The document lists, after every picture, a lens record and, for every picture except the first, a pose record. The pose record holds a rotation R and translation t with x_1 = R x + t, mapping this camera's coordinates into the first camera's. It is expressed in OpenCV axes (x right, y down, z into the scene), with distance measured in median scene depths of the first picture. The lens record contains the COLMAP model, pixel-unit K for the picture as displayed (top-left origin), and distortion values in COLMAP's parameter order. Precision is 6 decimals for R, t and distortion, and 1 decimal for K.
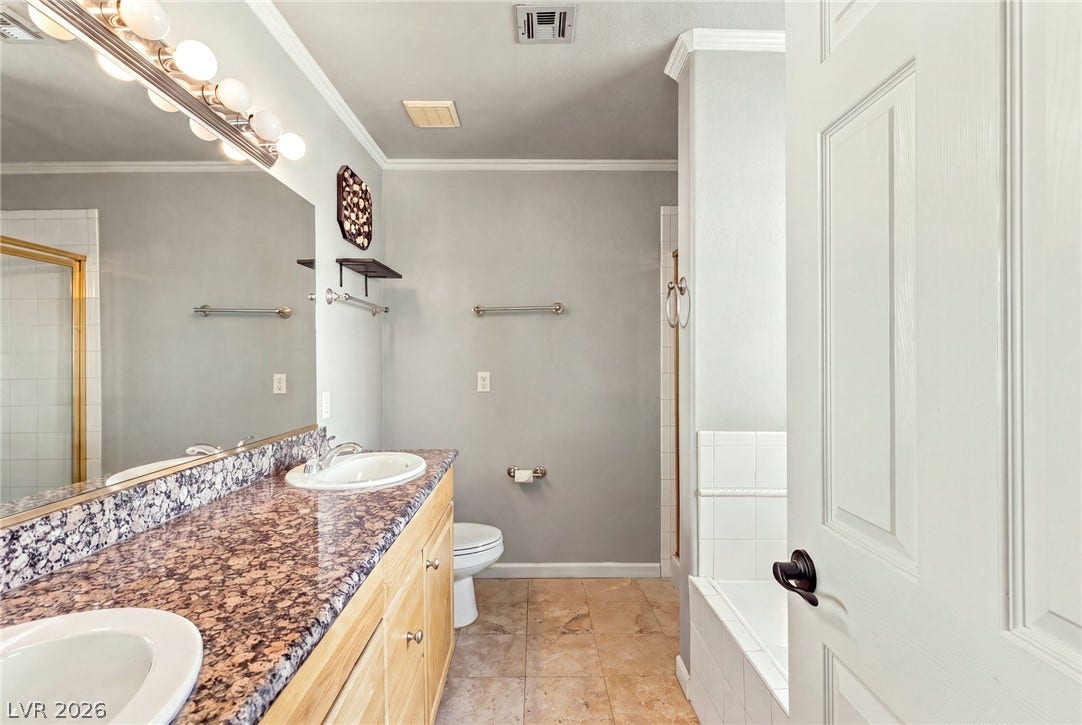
lens RADIAL K [[627.7, 0, 541.0], [0, 627.7, 362.5], [0, 0, 1]] dist [0.009419, 0.000400]
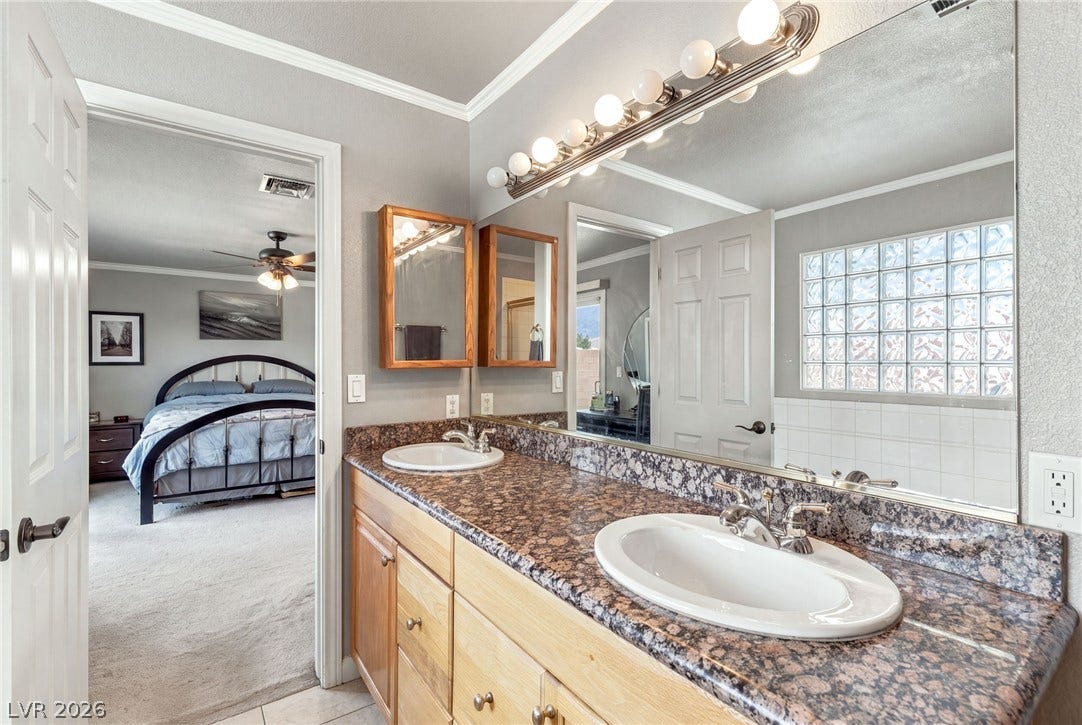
lens RADIAL K [[482.4, 0, 538.4], [0, 482.4, 355.8], [0, 0, 1]] dist [0.001353, 0.000194]
pose [[-0.817547, 0.003404, -0.575851, 0.105439], [0.000669, 0.999987, 0.004962, -0.008573], [0.575861, 0.003672, -0.817539, 1.612019]]
